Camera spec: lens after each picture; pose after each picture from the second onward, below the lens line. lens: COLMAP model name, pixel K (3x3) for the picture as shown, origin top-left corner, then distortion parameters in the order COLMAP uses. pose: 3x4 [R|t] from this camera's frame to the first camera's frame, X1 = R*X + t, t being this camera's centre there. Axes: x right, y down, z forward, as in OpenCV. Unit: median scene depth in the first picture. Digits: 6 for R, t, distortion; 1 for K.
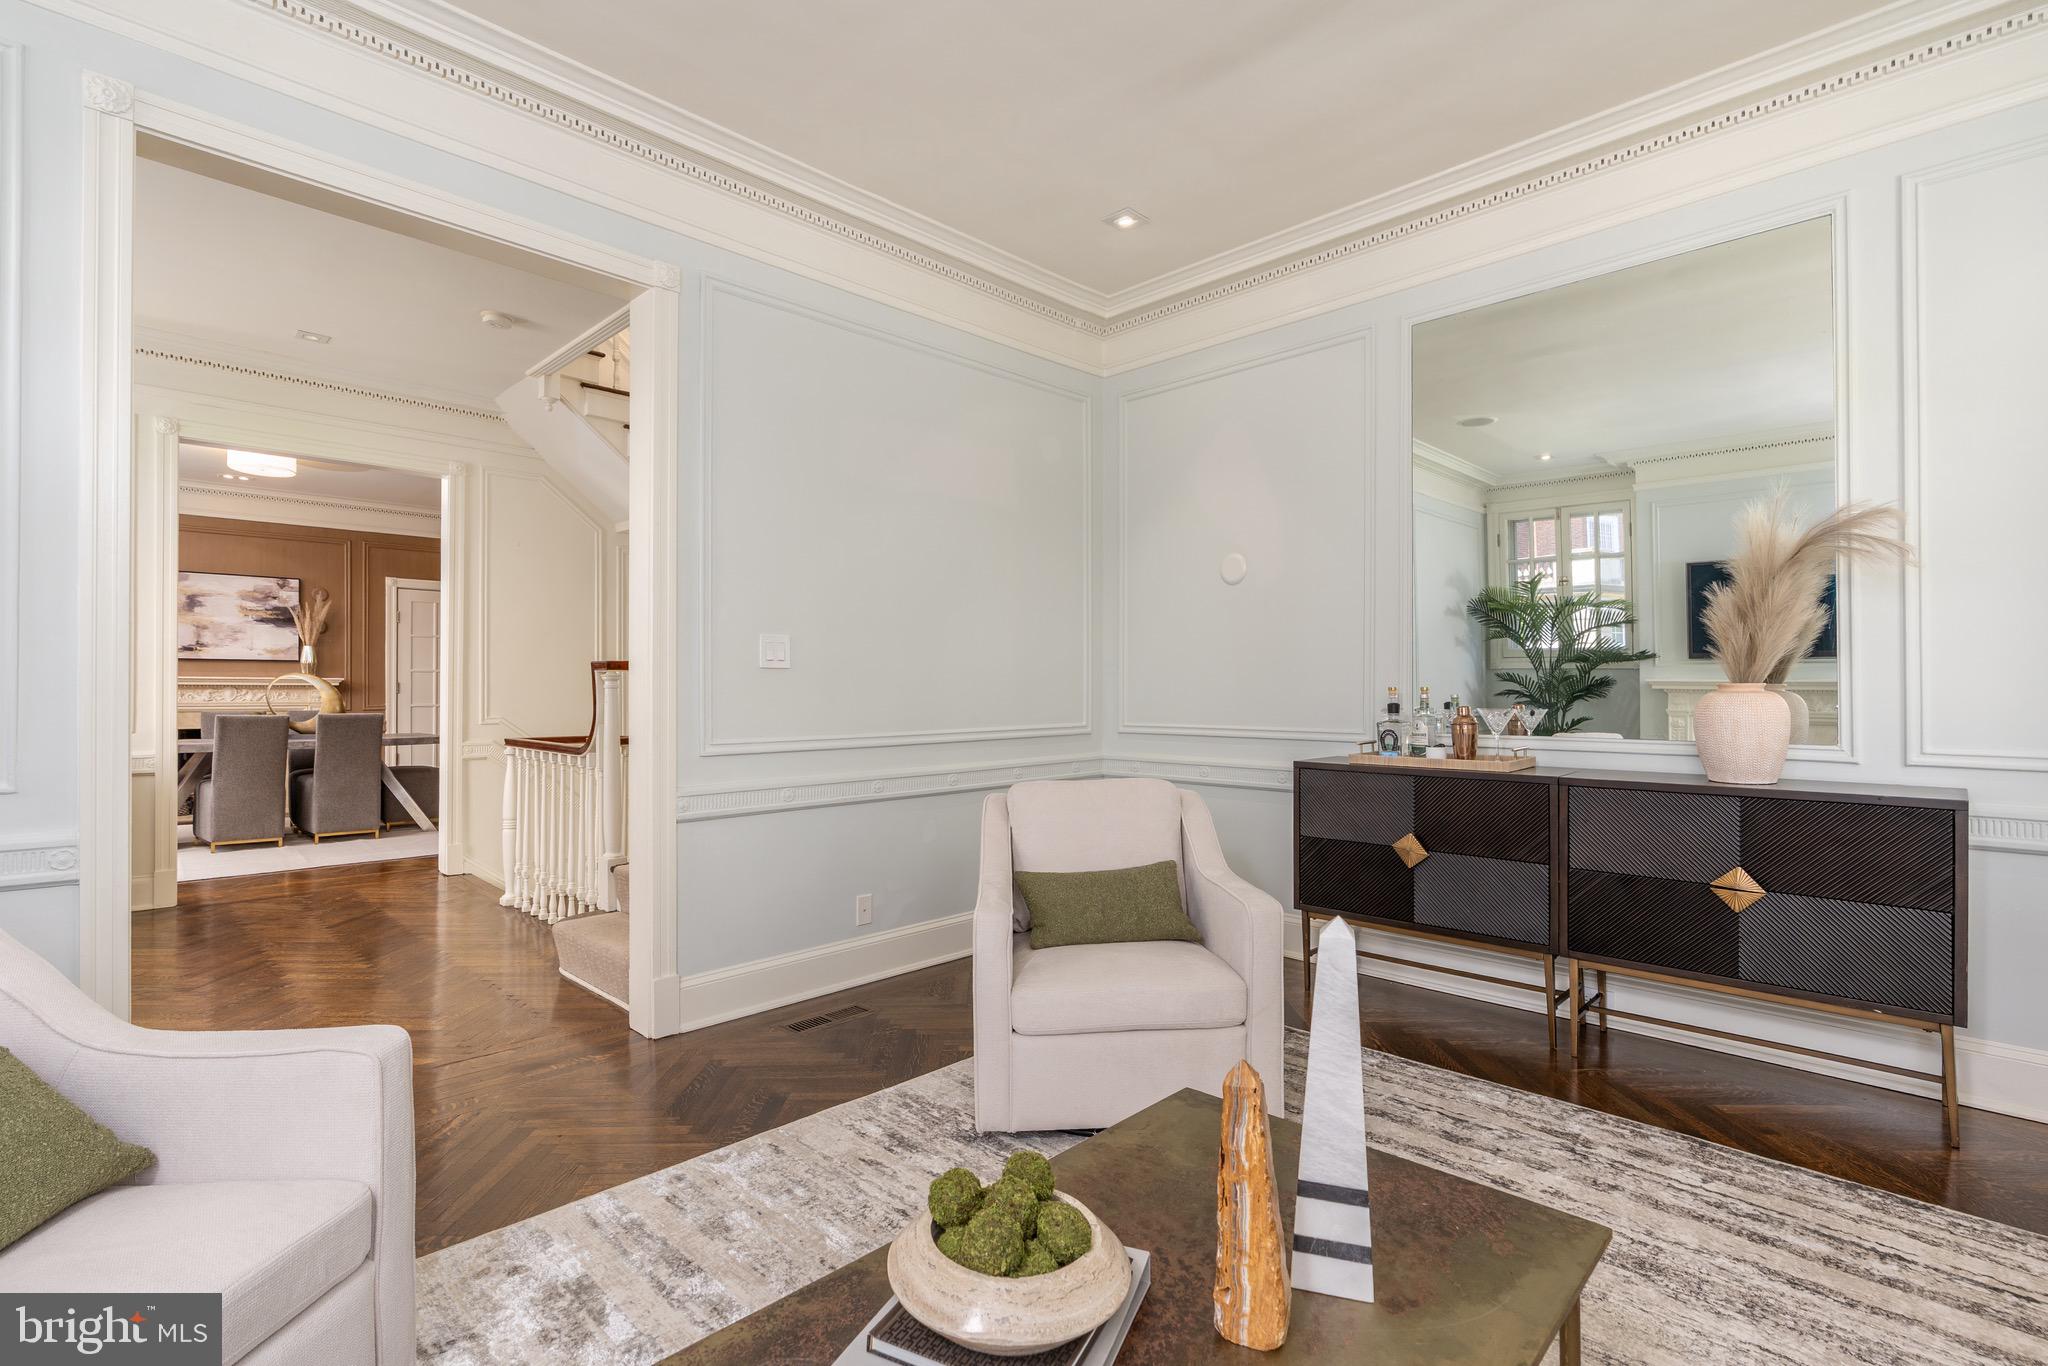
lens RADIAL K [[949.3, 0, 1026.9], [0, 949.3, 686.2], [0, 0, 1]] dist [-0.012100, 0.000663]
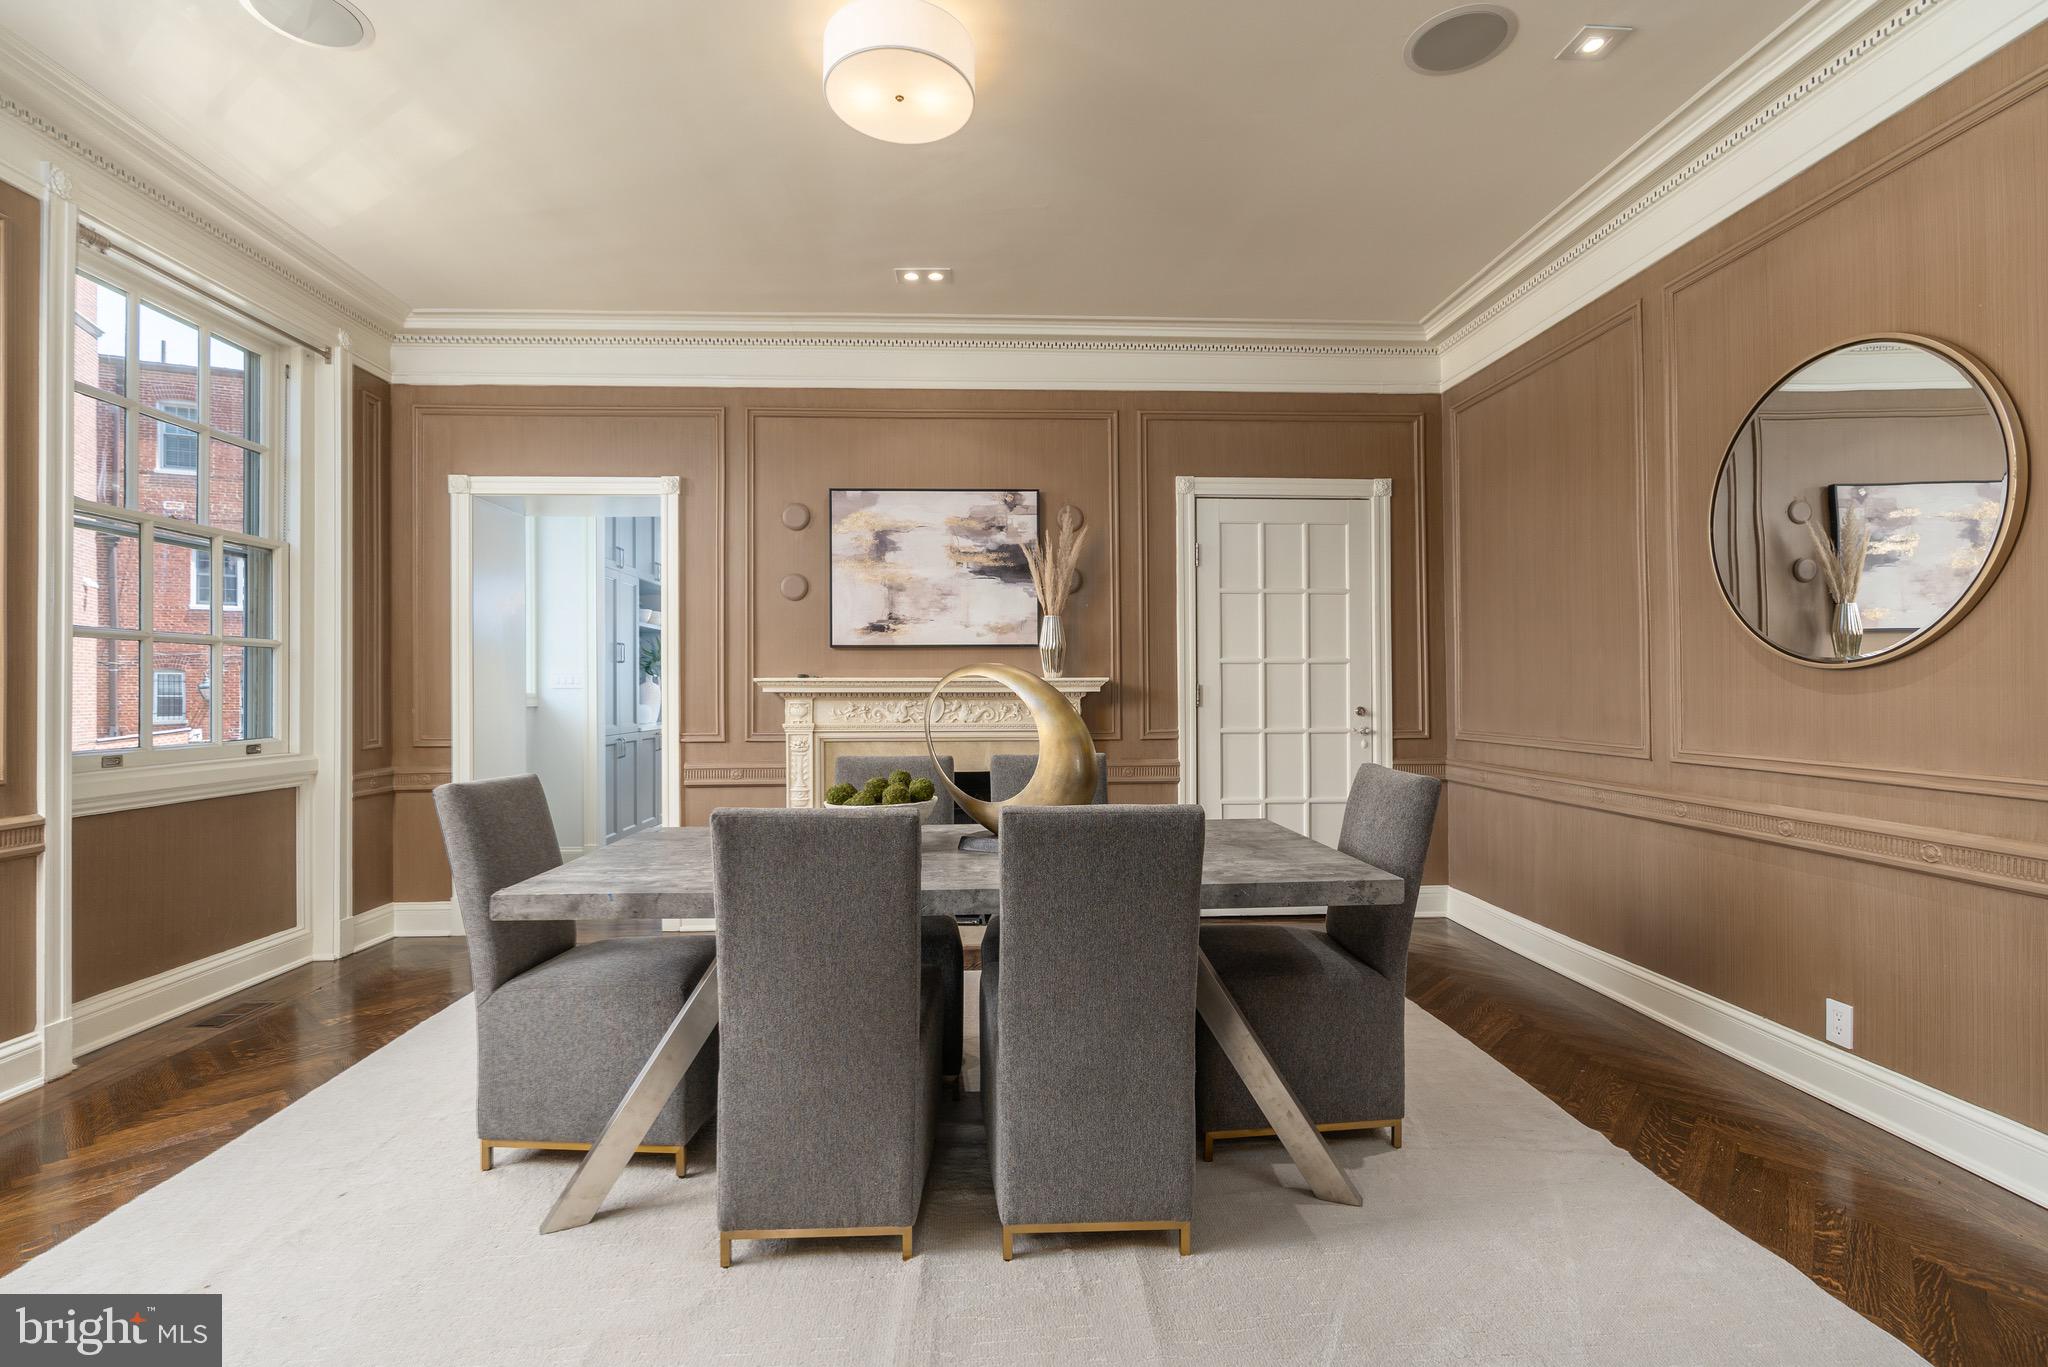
lens RADIAL K [[949.3, 0, 1029.6], [0, 949.3, 694.4], [0, 0, 1]] dist [-0.012100, 0.000663]
pose [[0.746102, 0.000177, -0.665832, -0.467920], [0.007706, 0.999931, 0.008901, -0.004843], [0.665788, -0.011772, 0.746048, 0.665285]]
